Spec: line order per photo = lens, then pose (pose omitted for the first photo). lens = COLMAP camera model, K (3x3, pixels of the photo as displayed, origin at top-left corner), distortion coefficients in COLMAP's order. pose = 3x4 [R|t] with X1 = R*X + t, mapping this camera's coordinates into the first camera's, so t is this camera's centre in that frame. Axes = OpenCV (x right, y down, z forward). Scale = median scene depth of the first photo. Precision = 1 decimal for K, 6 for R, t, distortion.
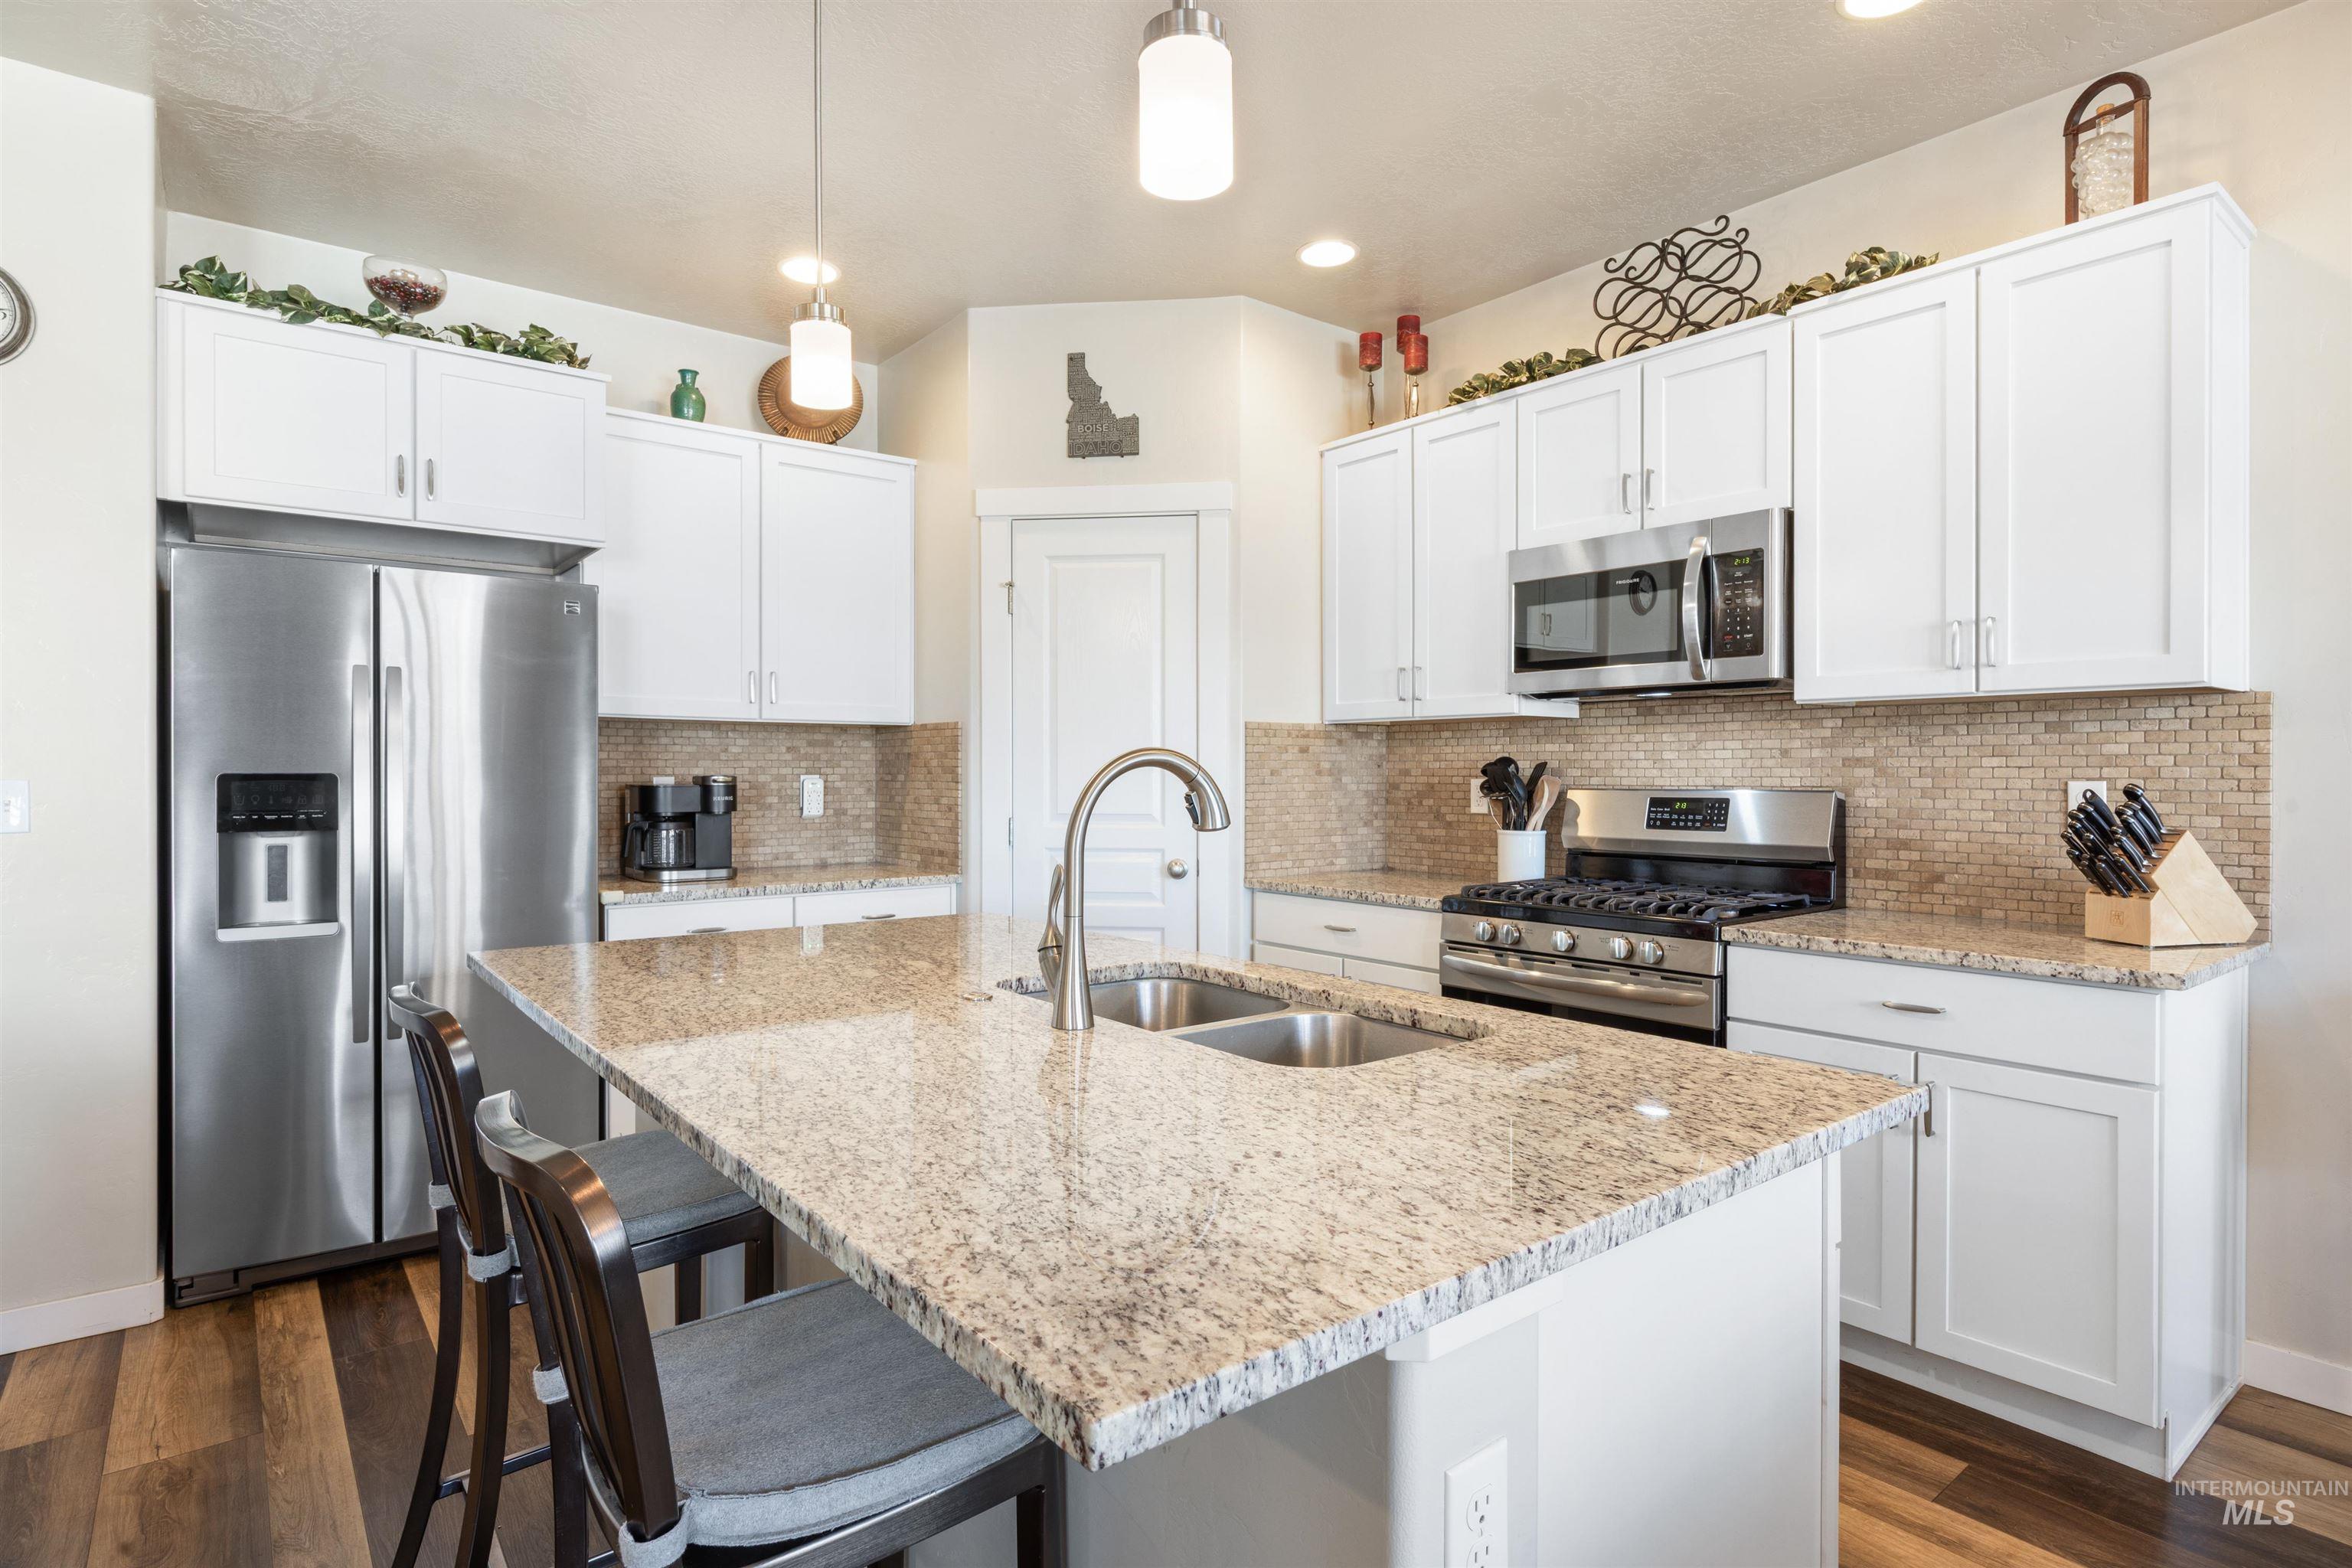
lens RADIAL K [[1212.4, 0, 1168.8], [0, 1212.4, 781.9], [0, 0, 1]] dist [-0.005905, 0.001879]
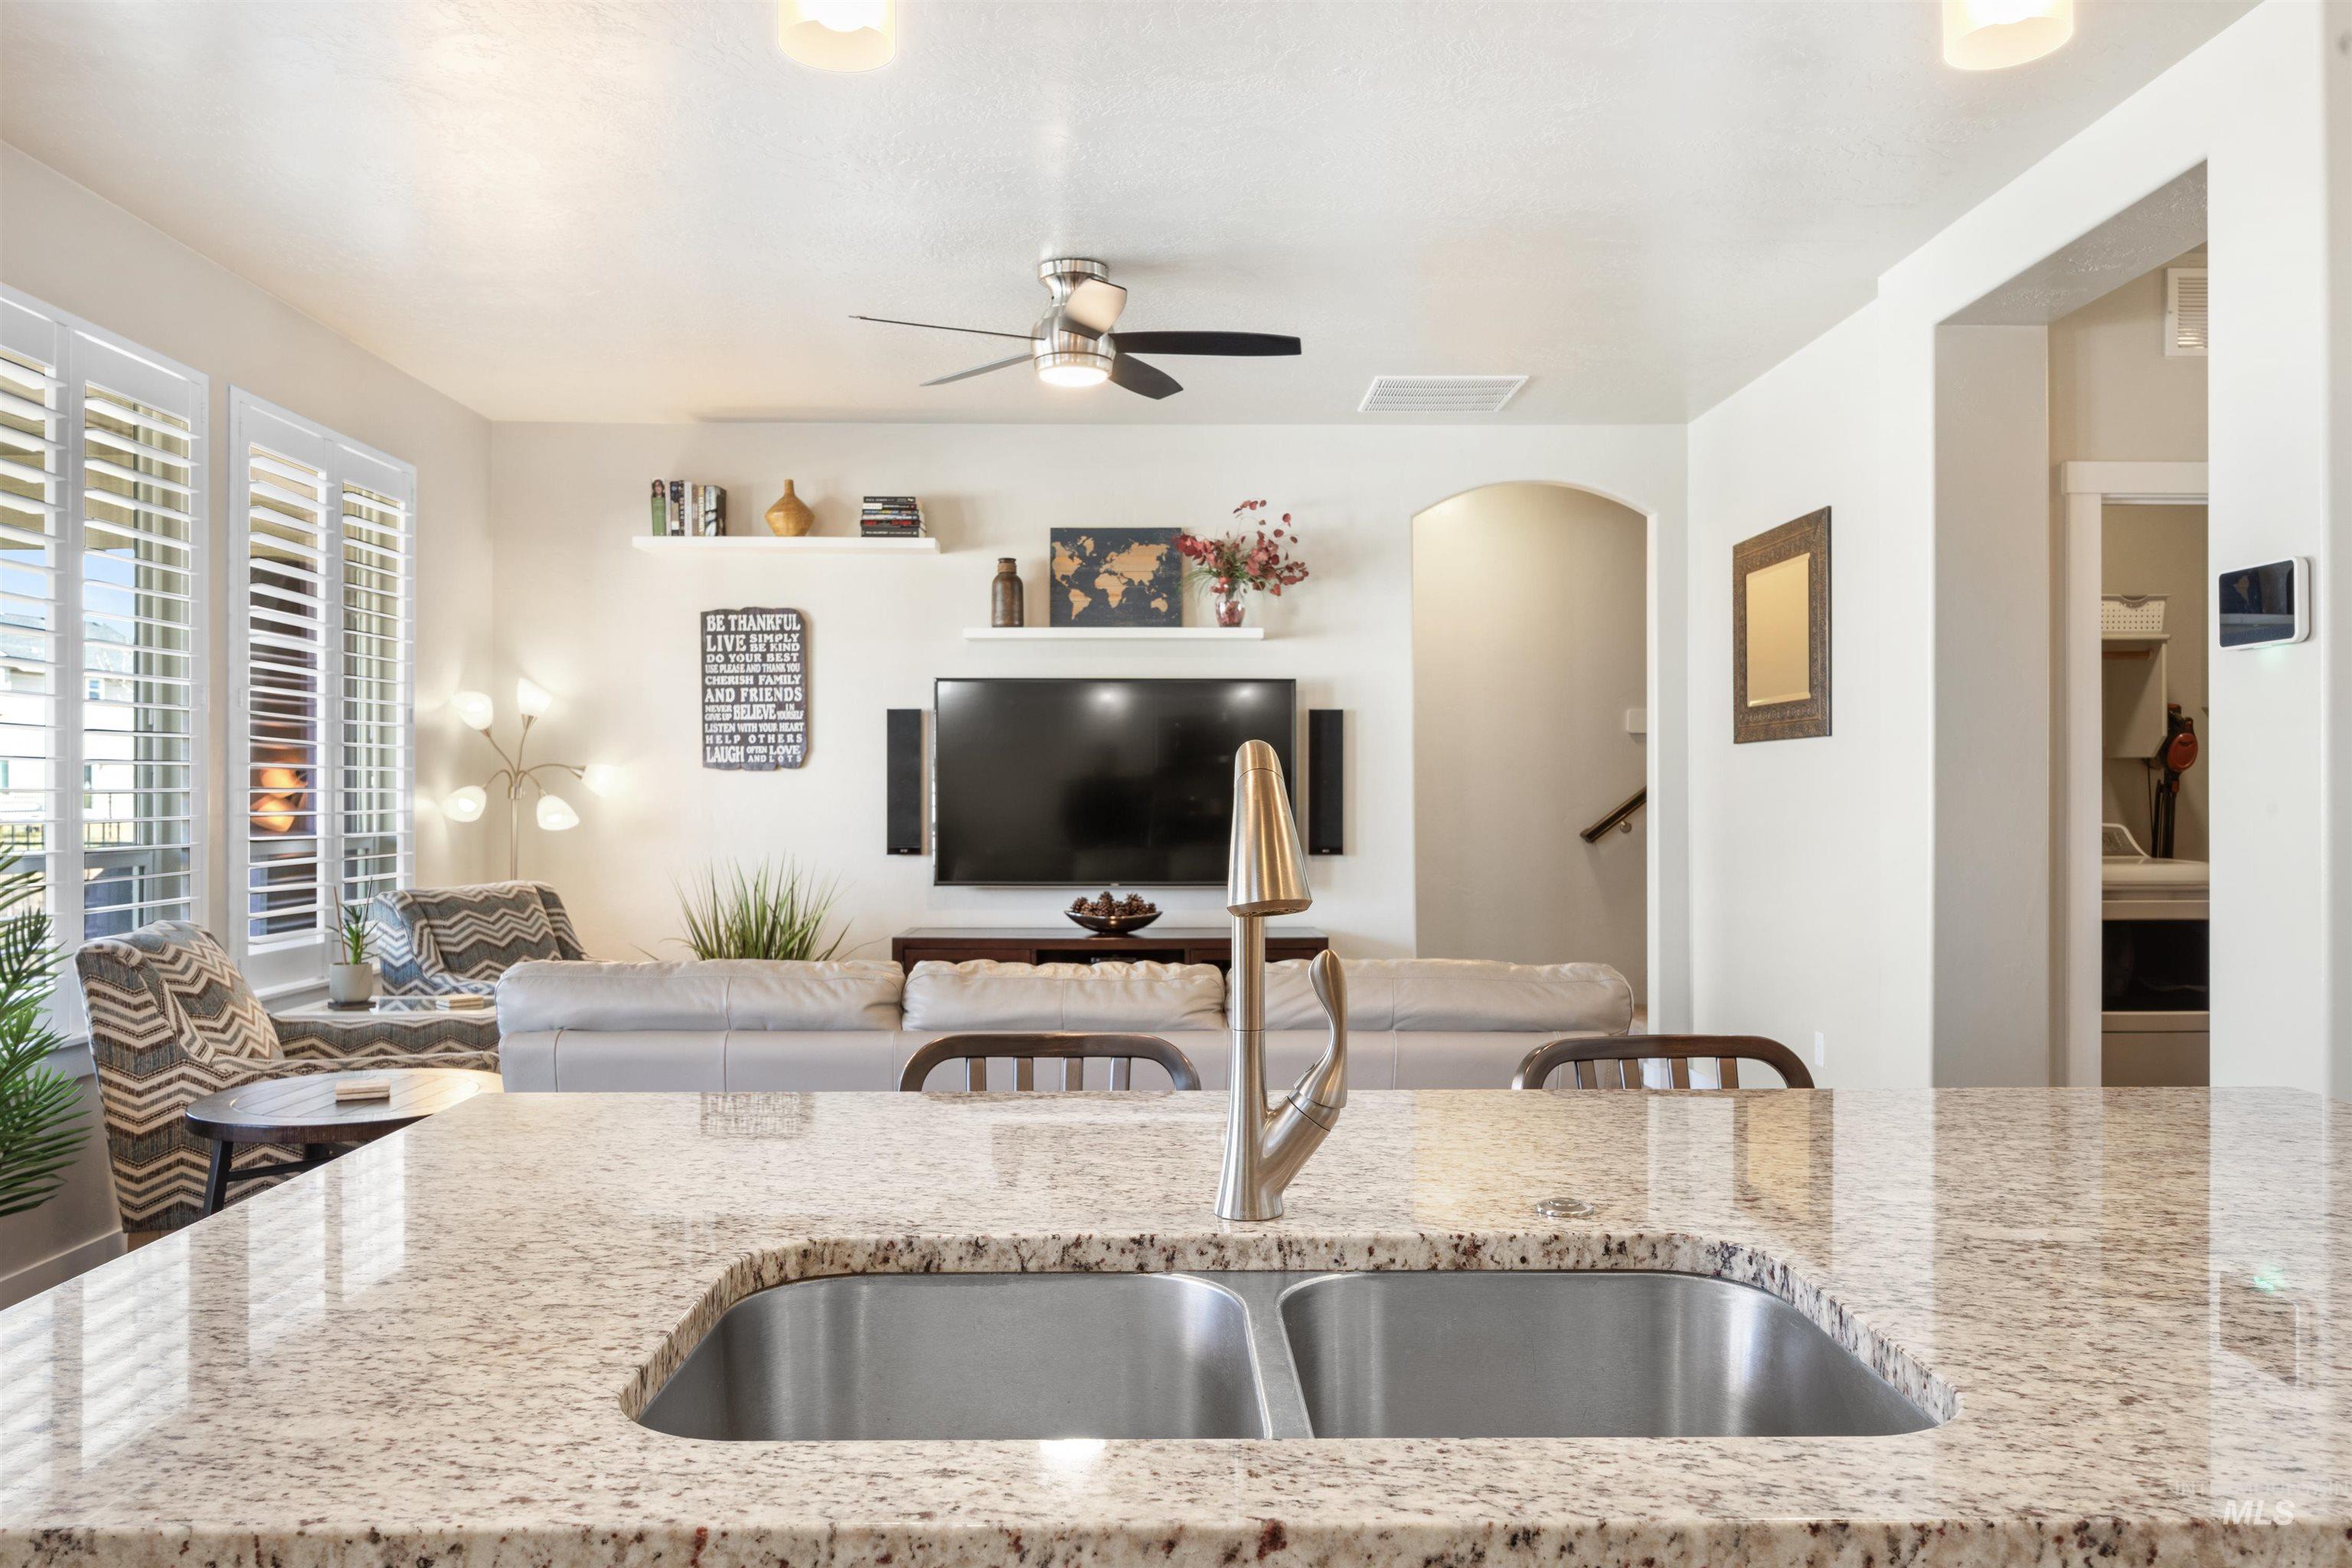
lens RADIAL K [[1659.9, 0, 1172.8], [0, 1659.9, 780.3], [0, 0, 1]] dist [0.000453, -0.000396]
pose [[-0.608742, -0.006377, -0.793342, 0.294839], [-0.006777, 0.999973, -0.002838, -0.004842], [0.793339, 0.003649, -0.608769, 0.724475]]
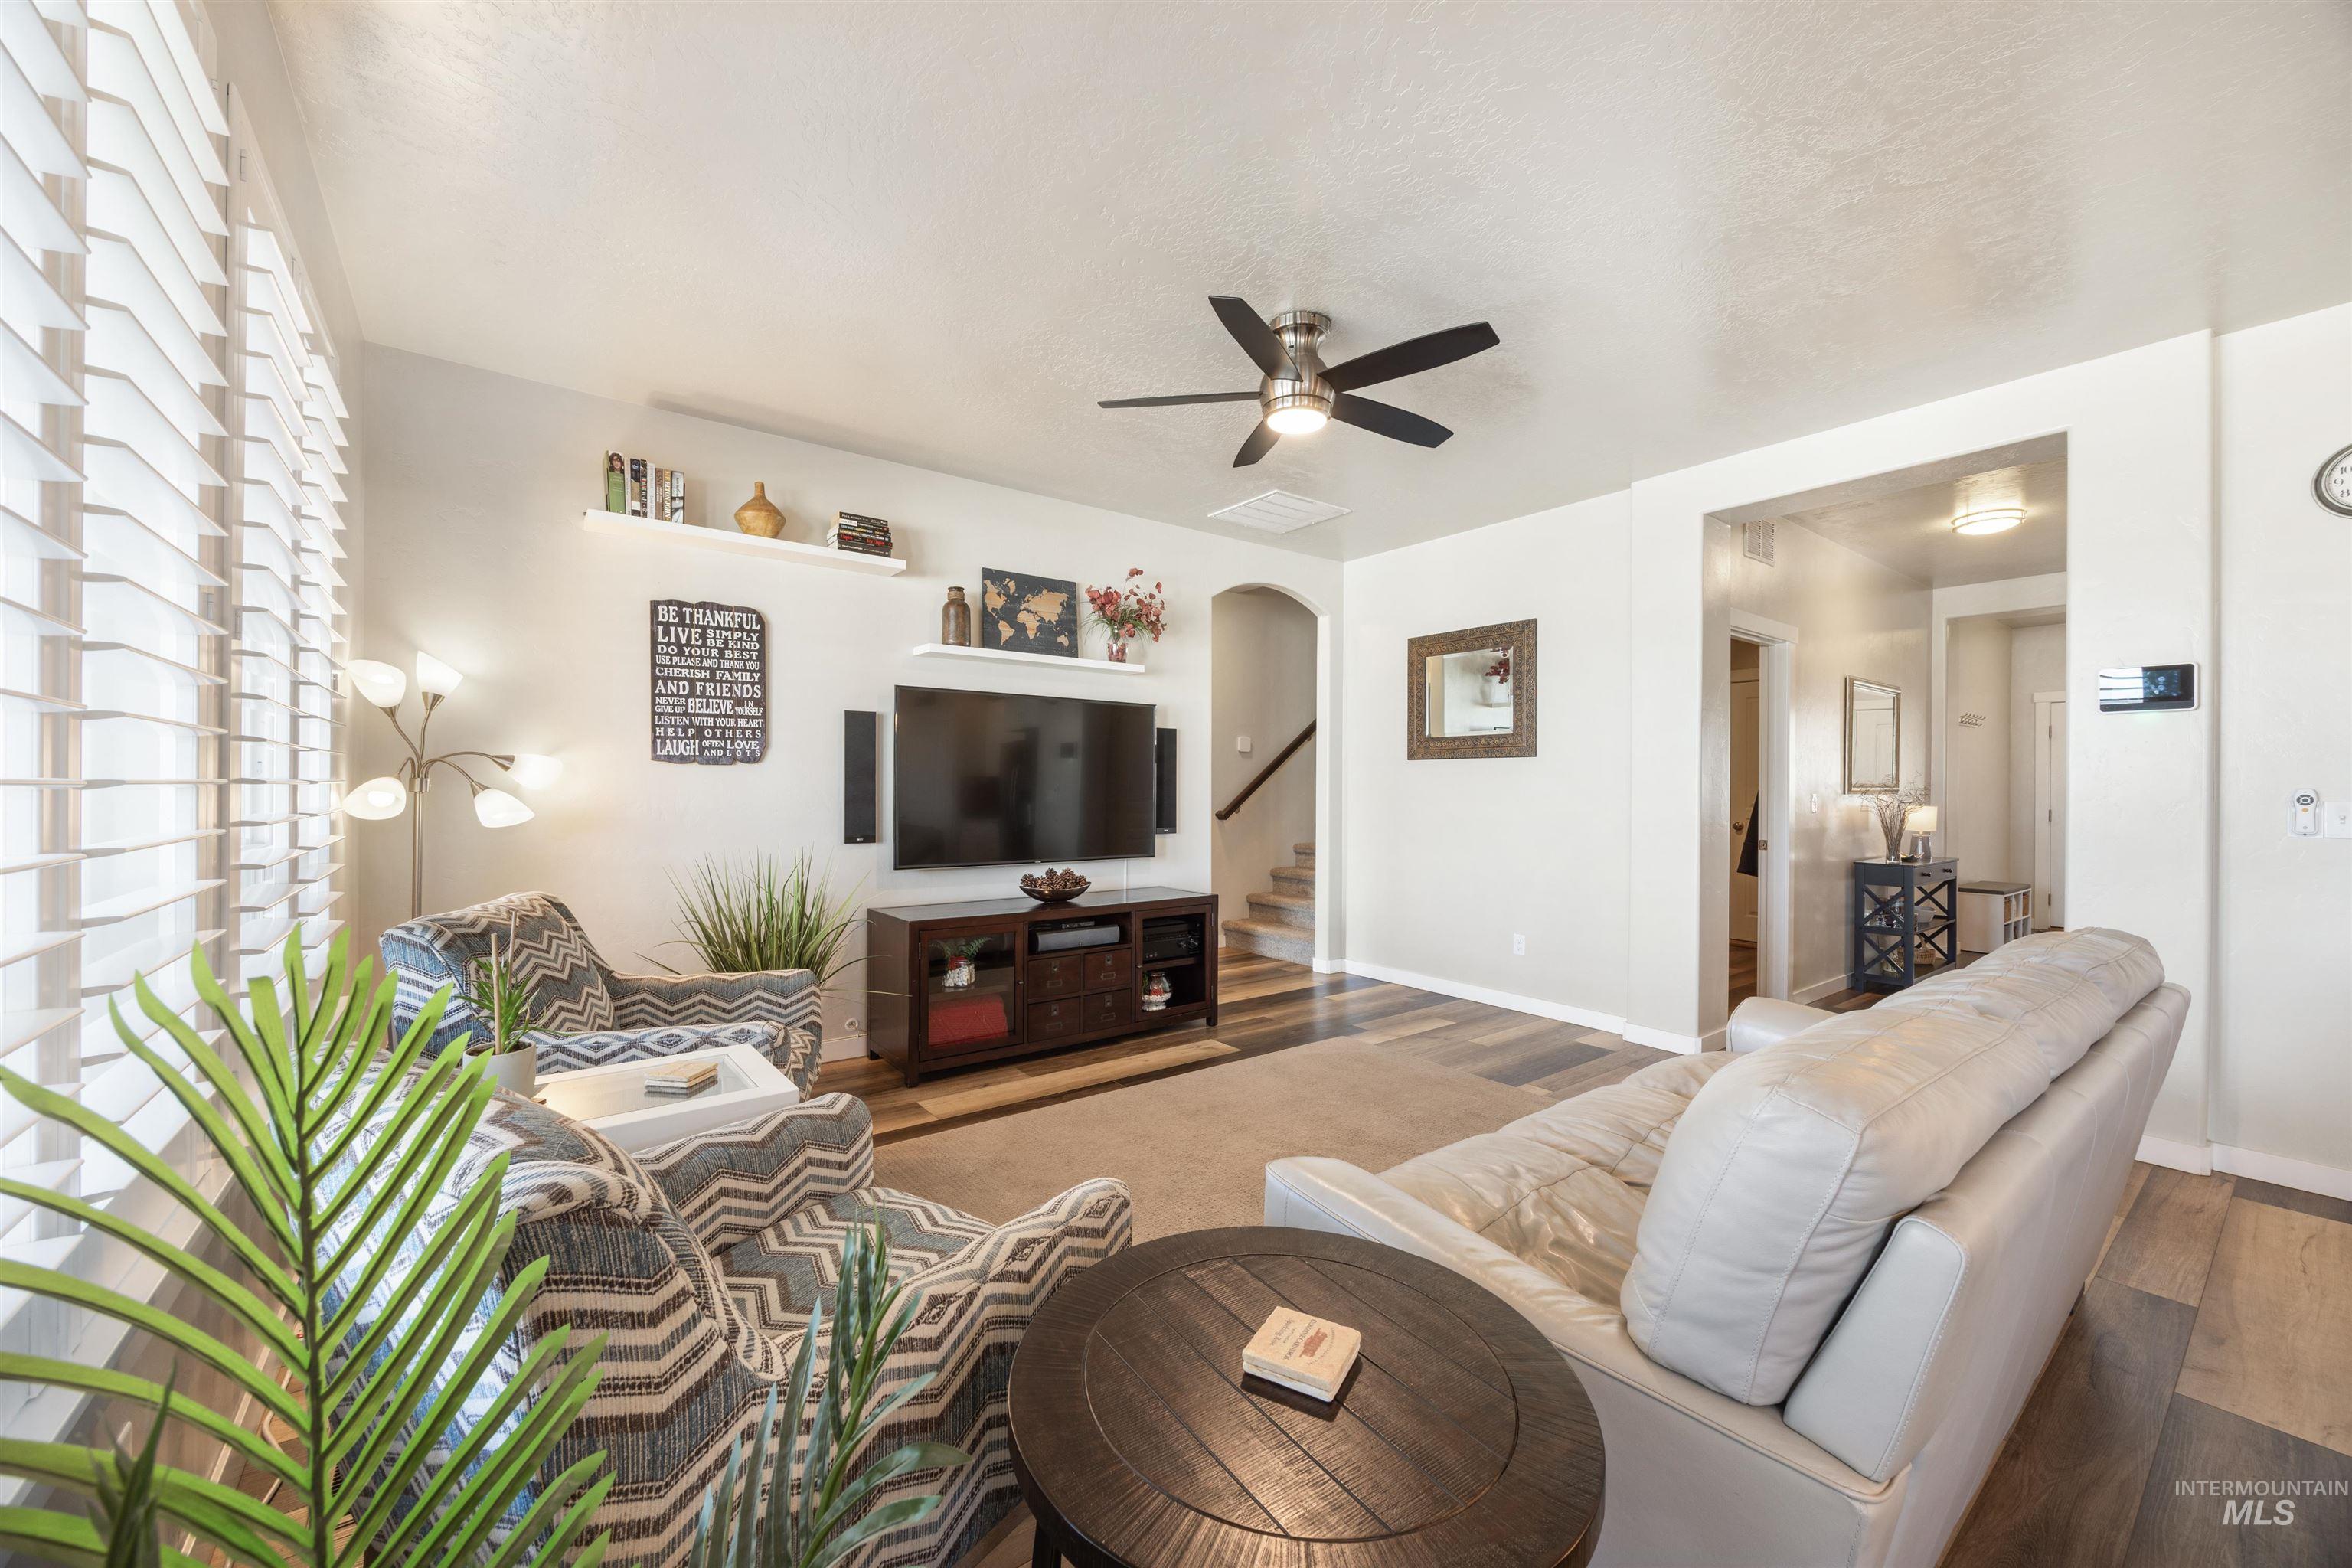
lens RADIAL K [[893.3, 0, 1168.1], [0, 893.3, 781.6], [0, 0, 1]] dist [-0.003228, 0.000730]
pose [[-0.026147, -0.006924, -0.999634, 0.081021], [-0.014002, 0.999880, -0.006559, 0.001804], [0.999560, 0.013825, -0.026240, -0.329870]]
